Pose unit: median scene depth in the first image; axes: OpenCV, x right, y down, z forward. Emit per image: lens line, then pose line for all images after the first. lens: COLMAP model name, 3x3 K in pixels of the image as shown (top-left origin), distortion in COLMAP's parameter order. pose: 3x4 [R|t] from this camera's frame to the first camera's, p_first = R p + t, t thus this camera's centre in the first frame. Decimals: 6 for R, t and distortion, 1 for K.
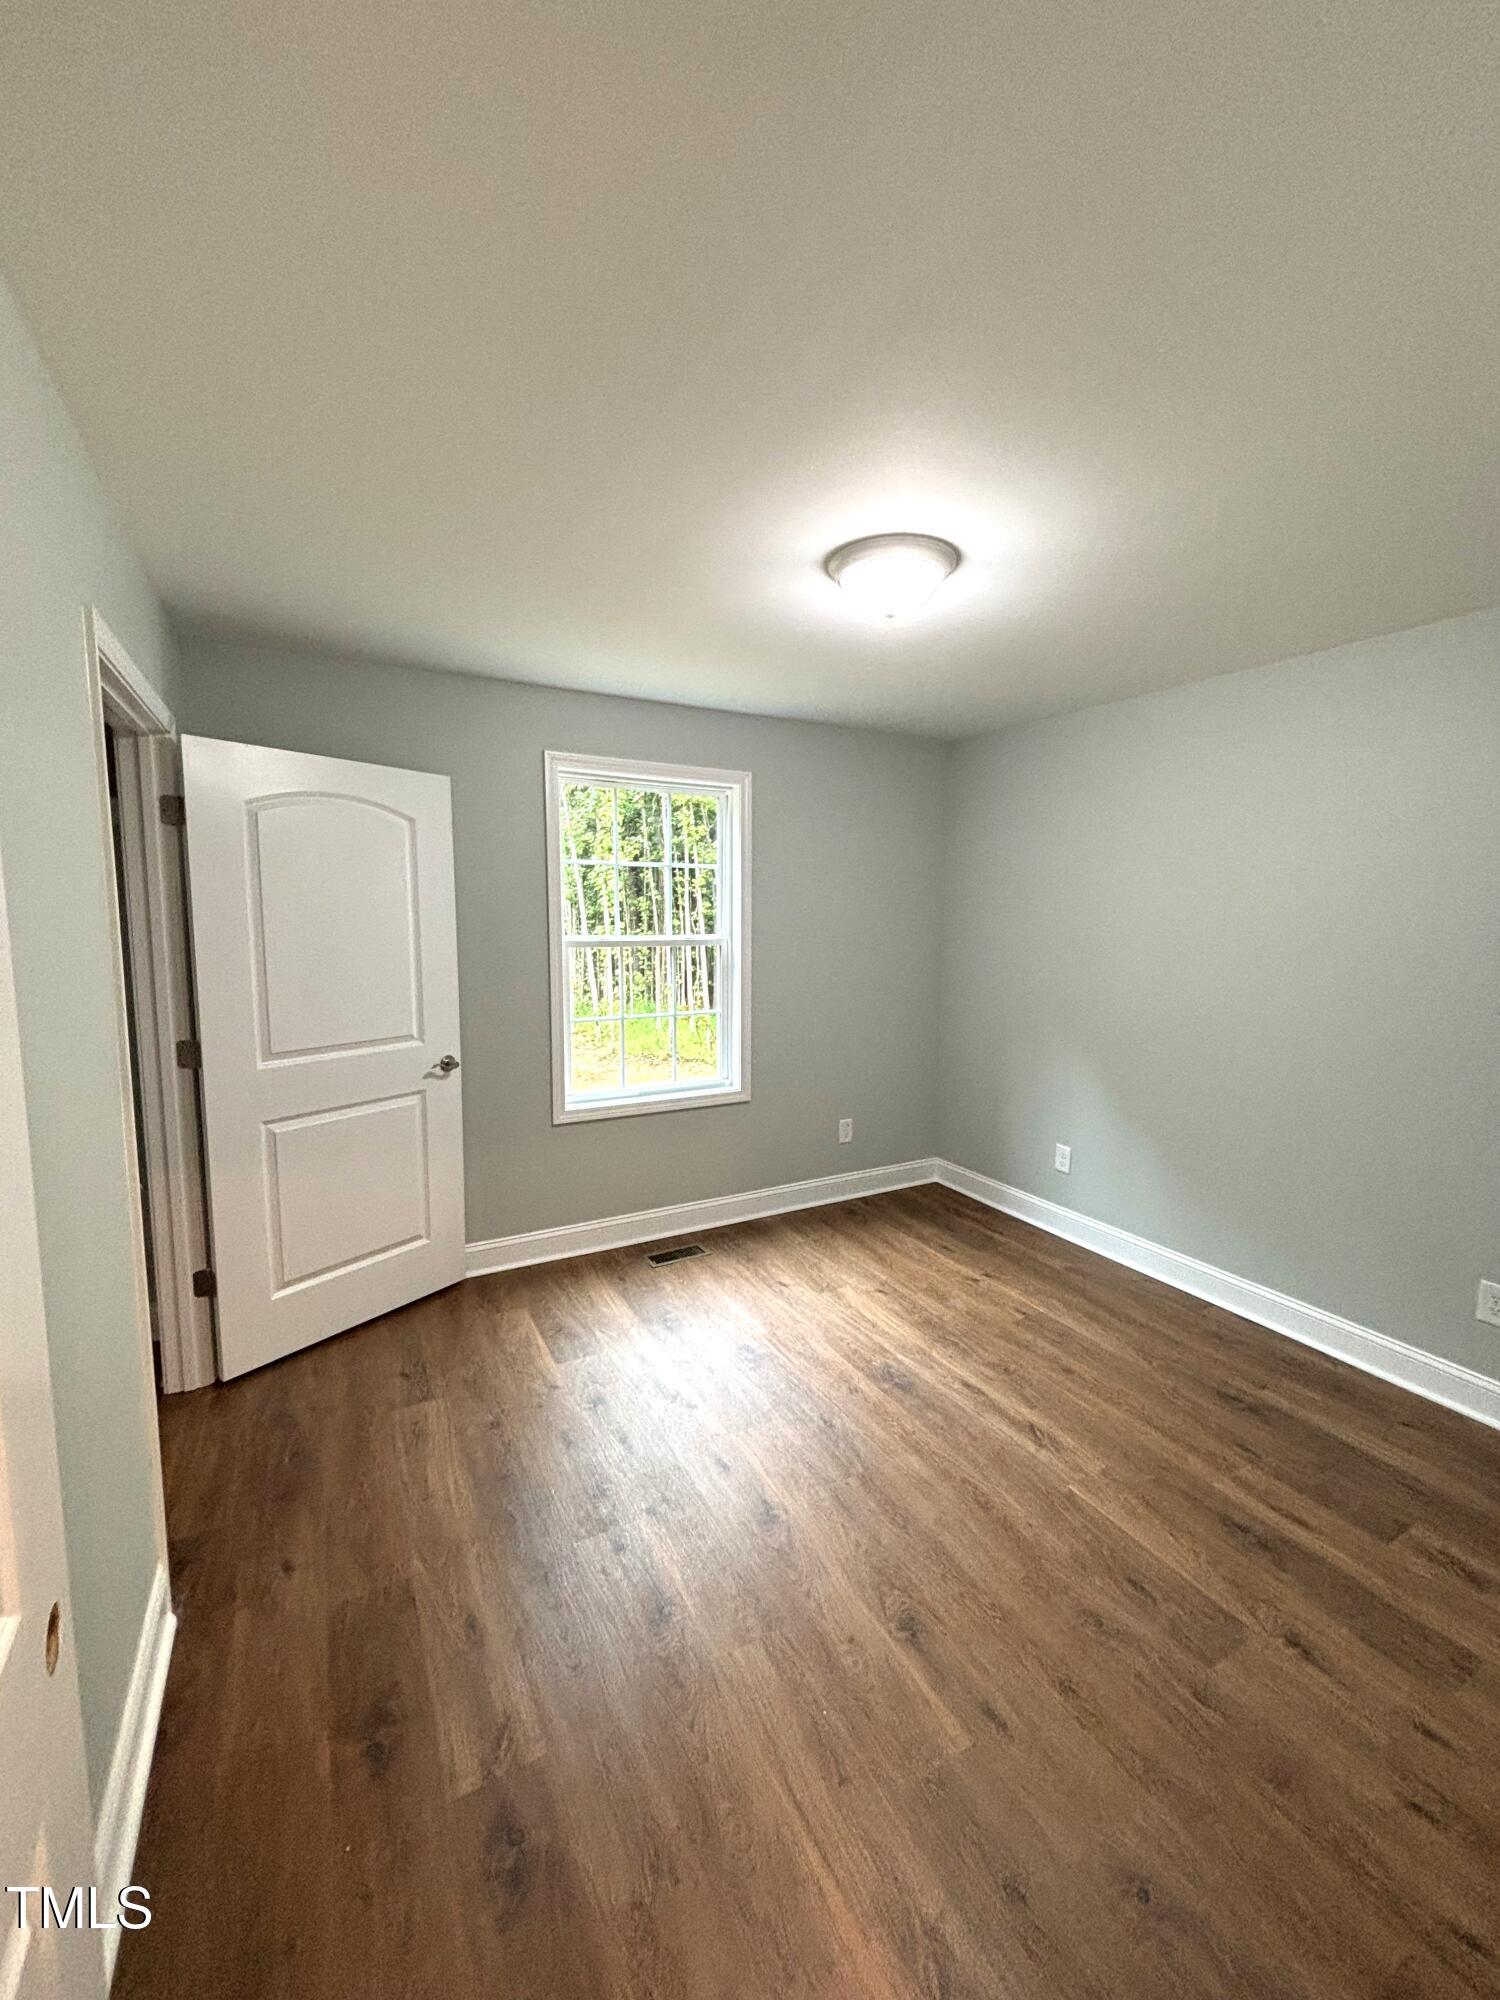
lens RADIAL K [[802.0, 0, 742.1], [0, 802.0, 992.7], [0, 0, 1]] dist [0.000739, 0.002015]
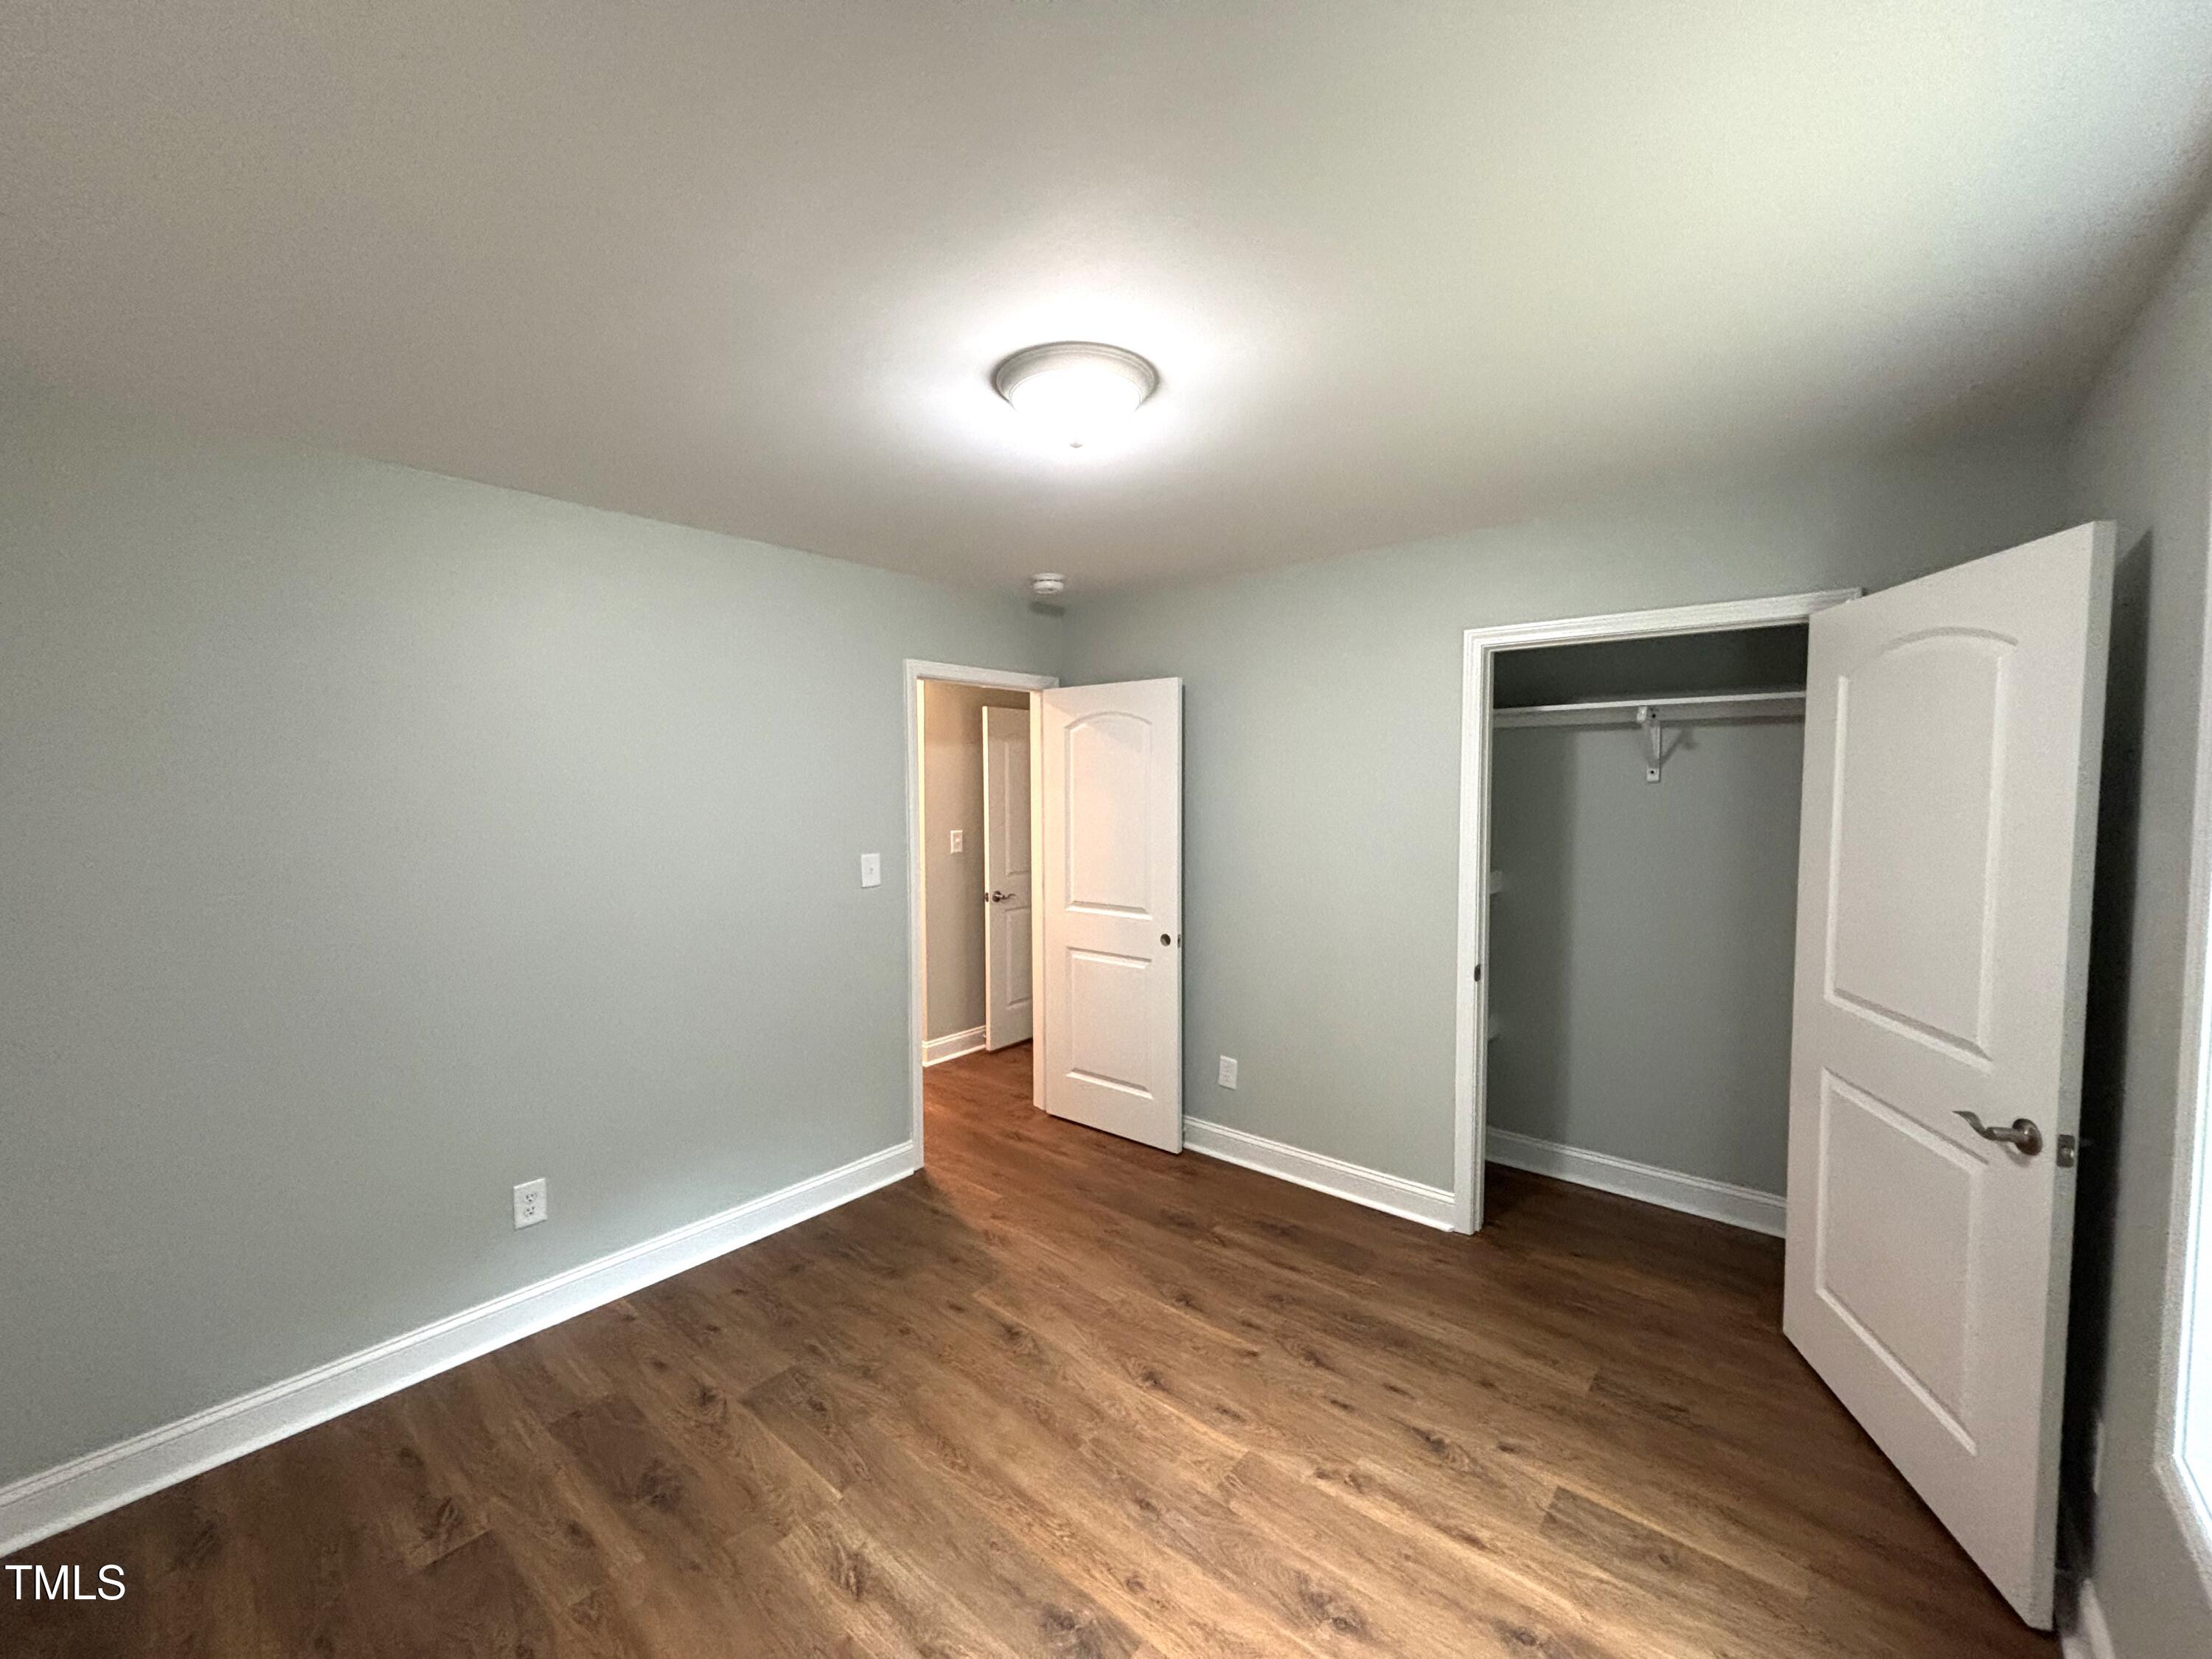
lens RADIAL K [[887.0, 0, 1109.9], [0, 887.0, 836.6], [0, 0, 1]] dist [0.000739, 0.002015]
pose [[-0.924982, 0.019400, -0.379515, 0.506776], [-0.042732, 0.987052, 0.154604, -0.220347], [0.377600, 0.159223, -0.912177, 1.912660]]
